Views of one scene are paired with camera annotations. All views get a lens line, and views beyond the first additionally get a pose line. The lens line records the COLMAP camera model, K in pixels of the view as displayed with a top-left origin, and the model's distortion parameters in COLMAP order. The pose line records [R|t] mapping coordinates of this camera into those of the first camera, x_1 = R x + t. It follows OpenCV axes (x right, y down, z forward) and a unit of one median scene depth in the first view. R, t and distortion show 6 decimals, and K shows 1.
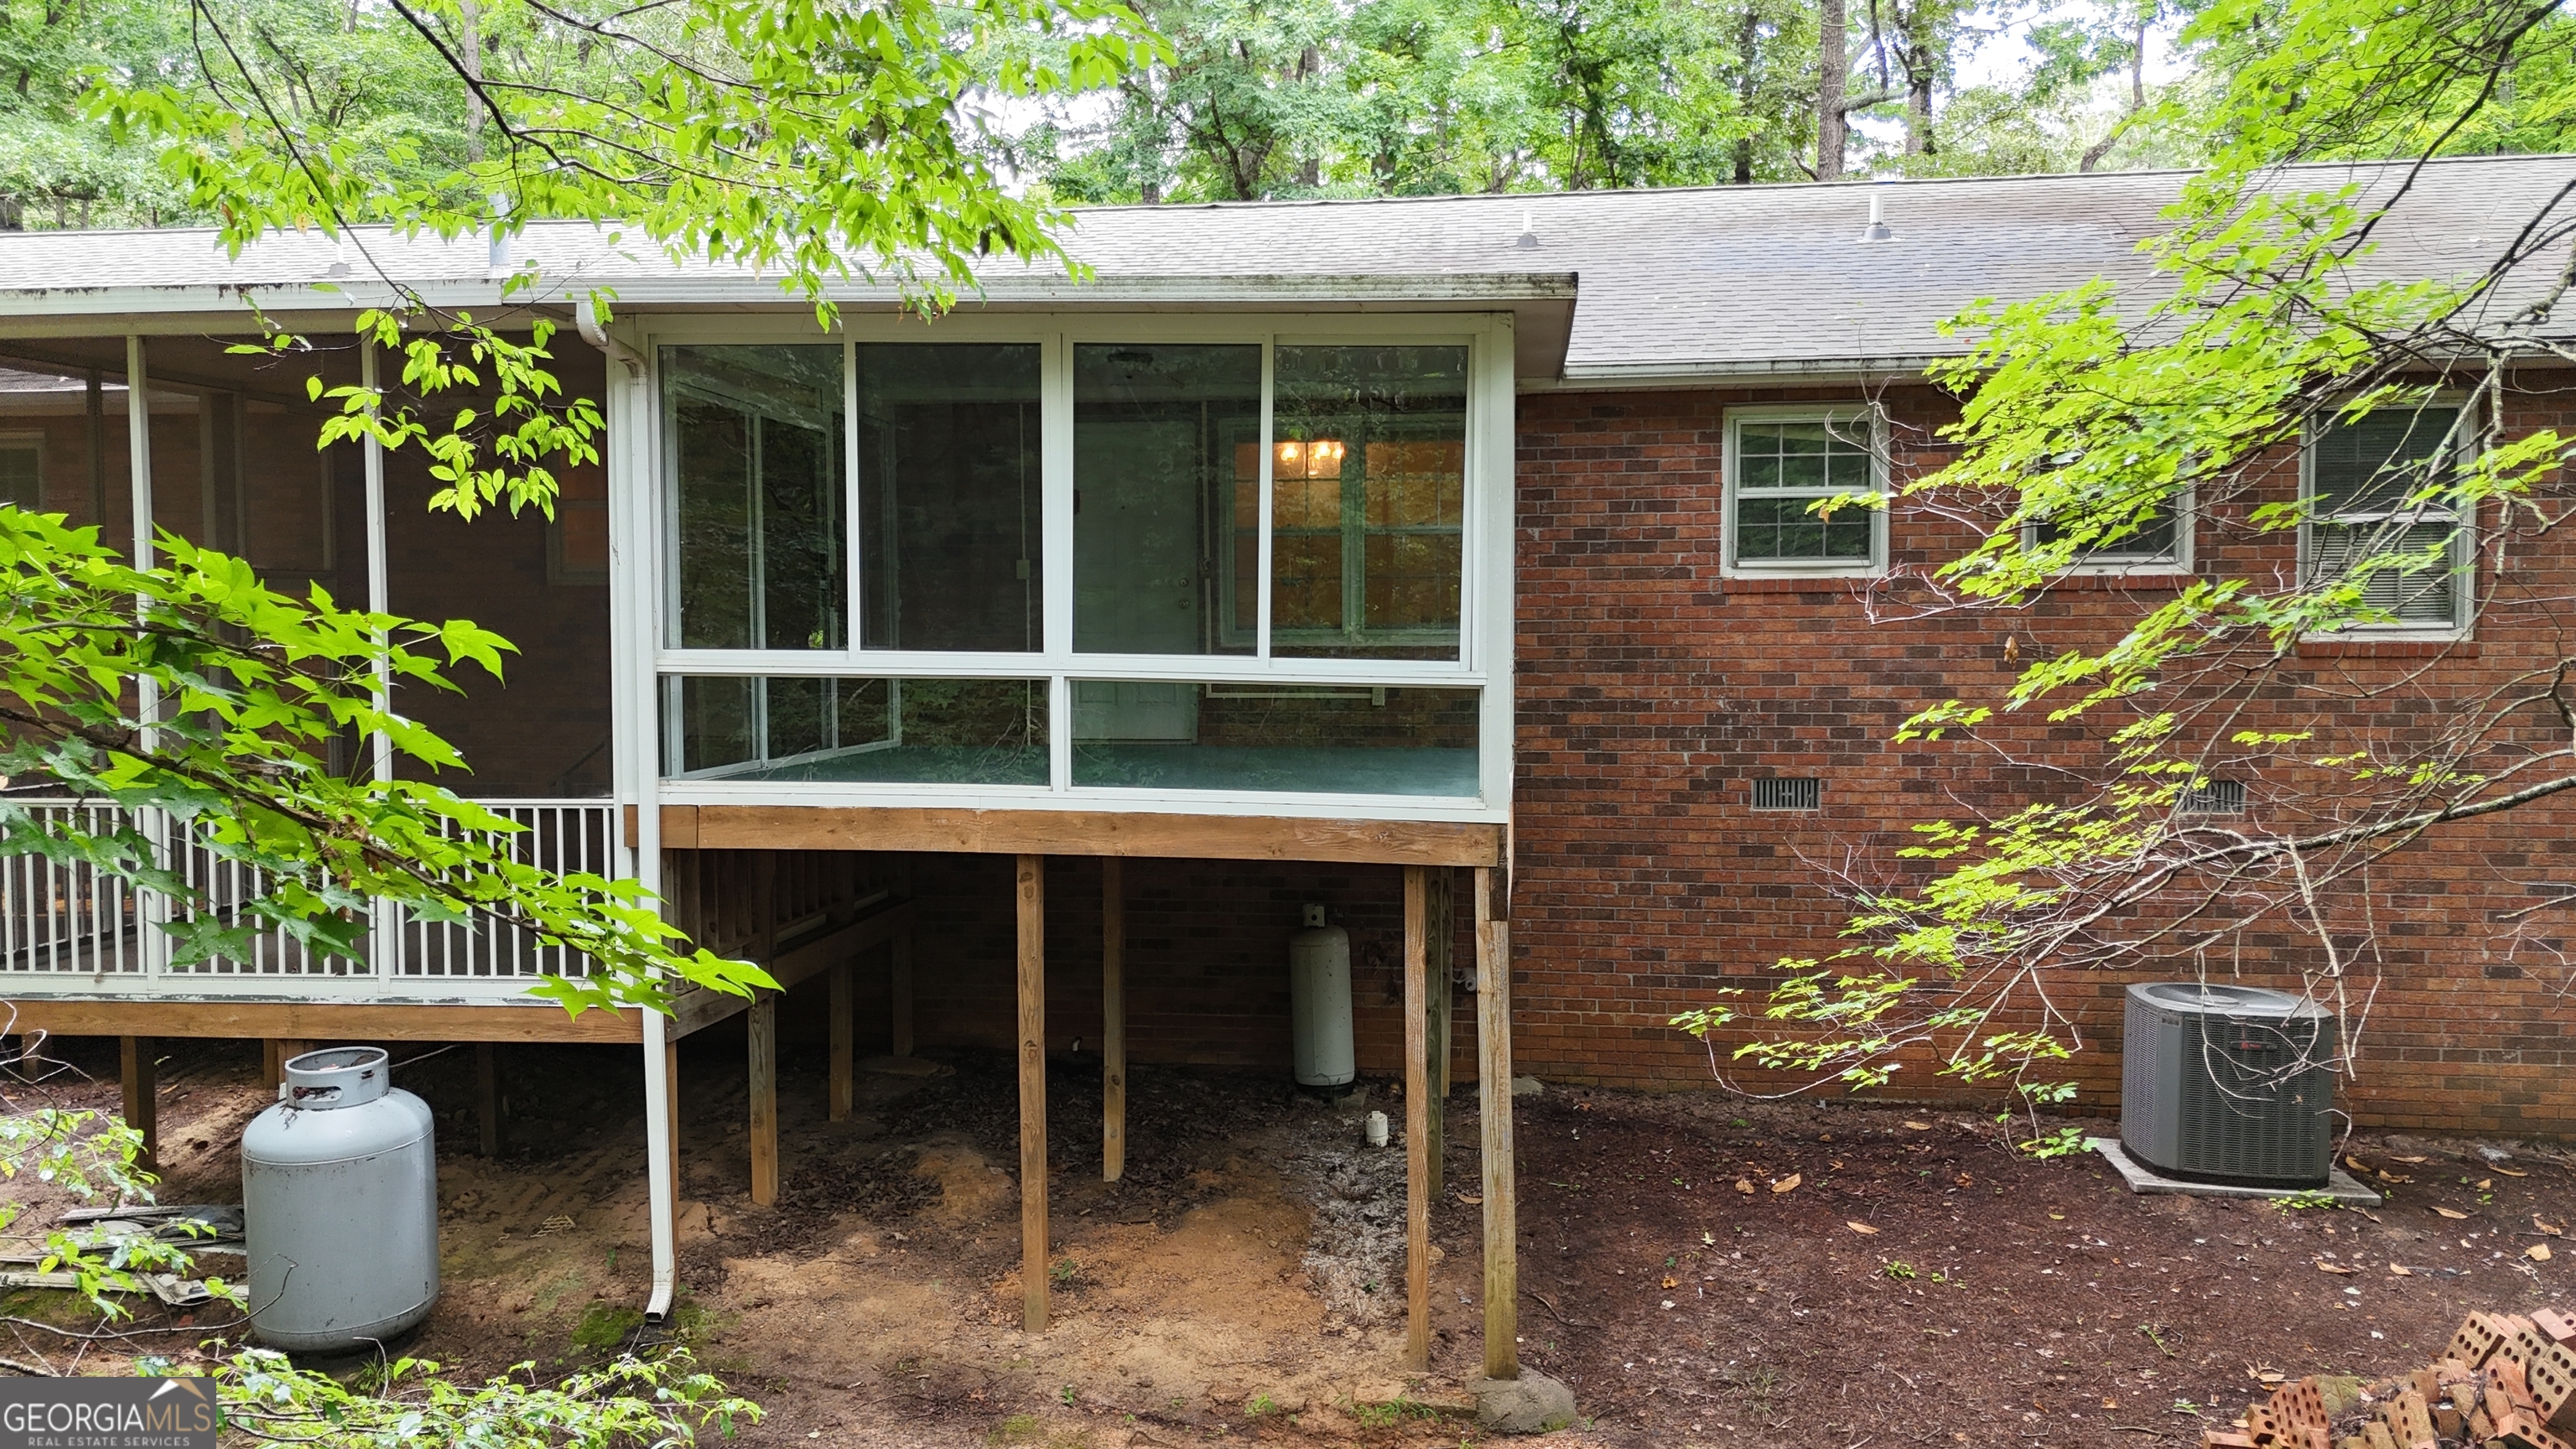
lens RADIAL K [[1891.7, 0, 1291.1], [0, 1891.7, 716.7], [0, 0, 1]] dist [0.031608, -0.011479]
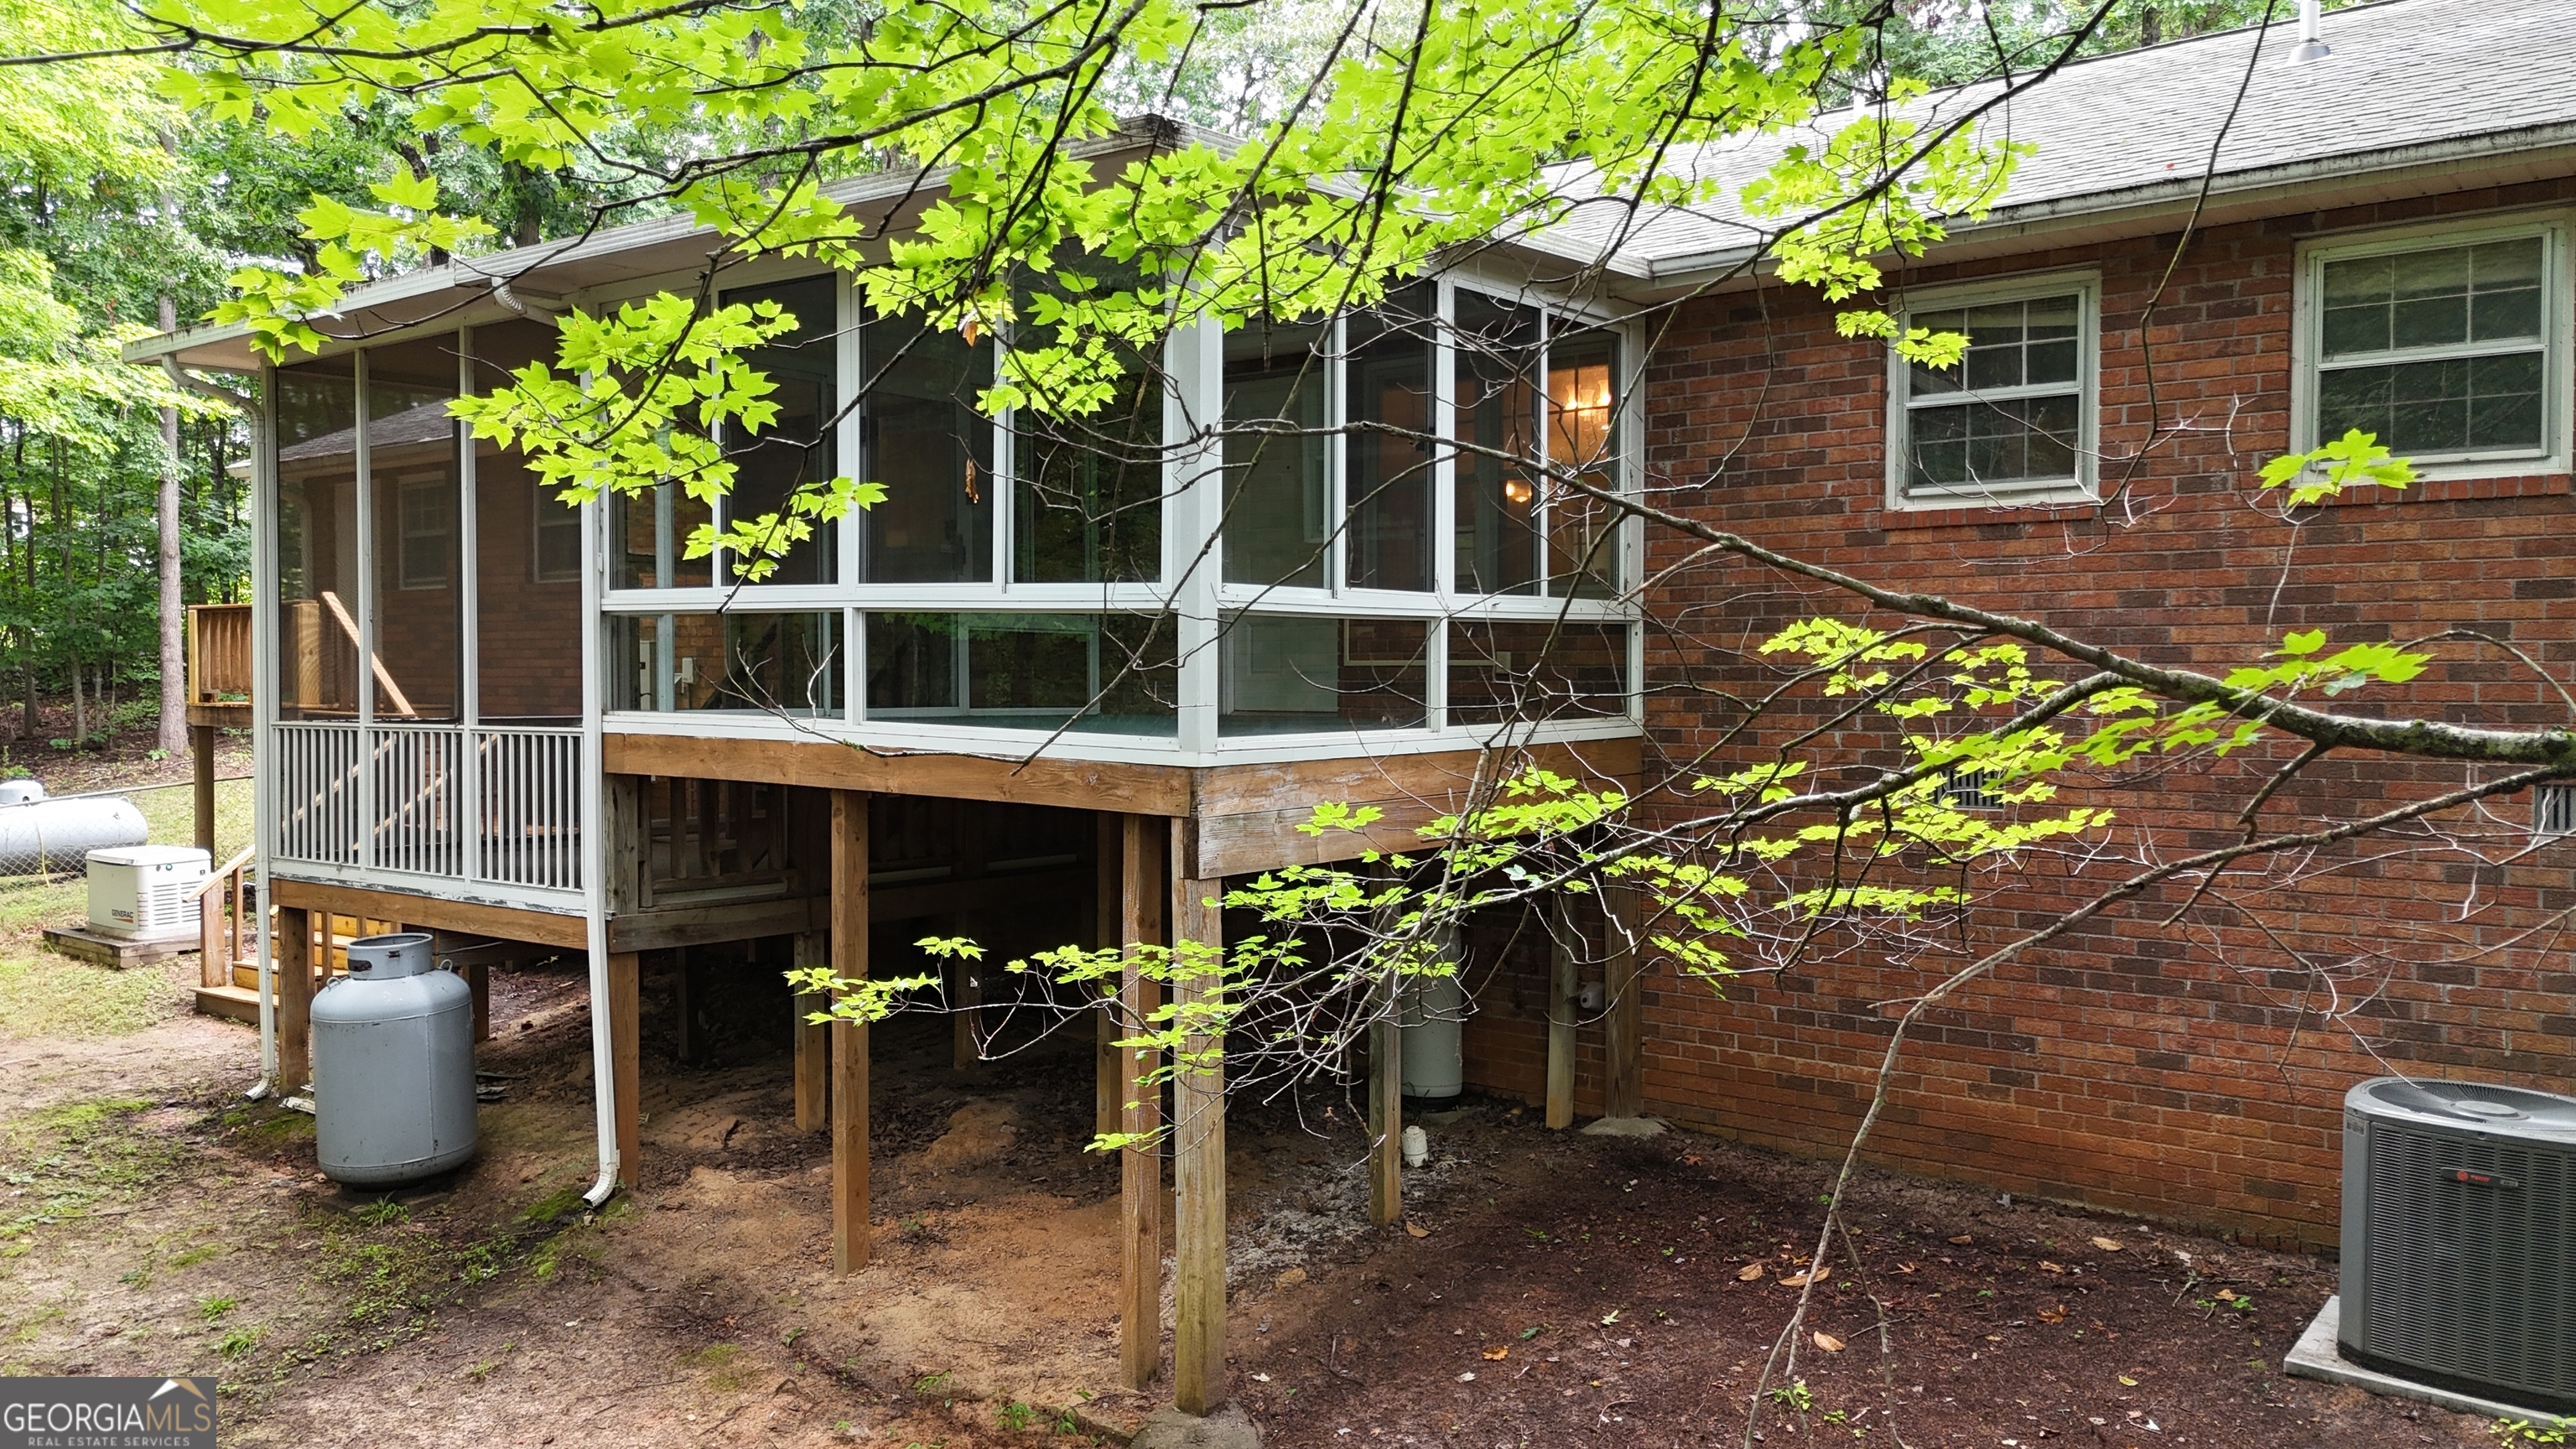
lens RADIAL K [[1891.7, 0, 1285.9], [0, 1891.7, 729.5], [0, 0, 1]] dist [0.031608, -0.011479]
pose [[0.857568, 0.018824, -0.514027, 0.494298], [-0.029508, 0.999485, -0.012628, 0.040905], [0.513524, 0.025997, 0.857681, 0.232711]]
